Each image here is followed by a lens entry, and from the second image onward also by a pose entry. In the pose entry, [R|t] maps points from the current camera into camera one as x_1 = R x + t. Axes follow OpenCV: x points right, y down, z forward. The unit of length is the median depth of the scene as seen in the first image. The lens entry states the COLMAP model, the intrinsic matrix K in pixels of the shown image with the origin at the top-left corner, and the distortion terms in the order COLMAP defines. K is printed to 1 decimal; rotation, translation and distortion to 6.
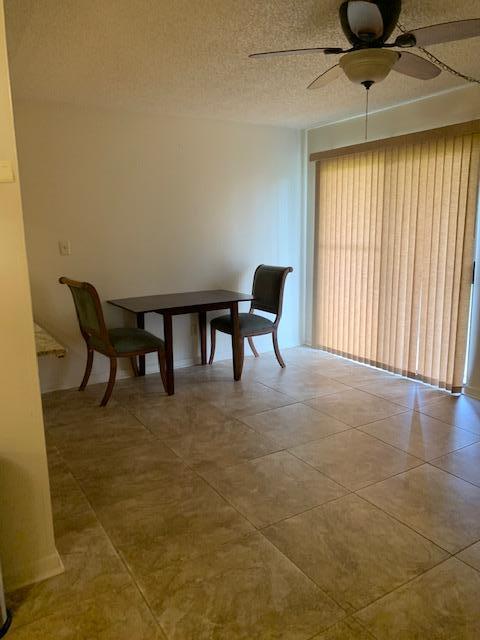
lens RADIAL K [[488.3, 0, 241.3], [0, 488.3, 319.5], [0, 0, 1]] dist [-0.015518, -0.001480]
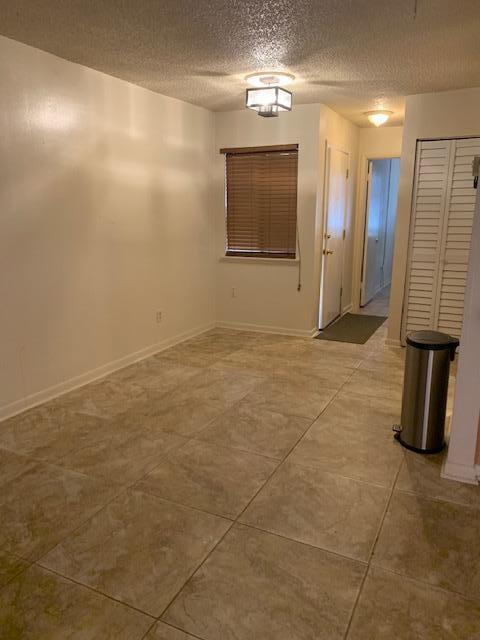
lens RADIAL K [[488.3, 0, 240.3], [0, 488.3, 320.2], [0, 0, 1]] dist [-0.015518, -0.001480]
pose [[-0.851734, 0.128177, -0.508055, 0.693246], [-0.088771, 0.920302, 0.381003, -0.309800], [0.516400, 0.369614, -0.772474, 1.572690]]
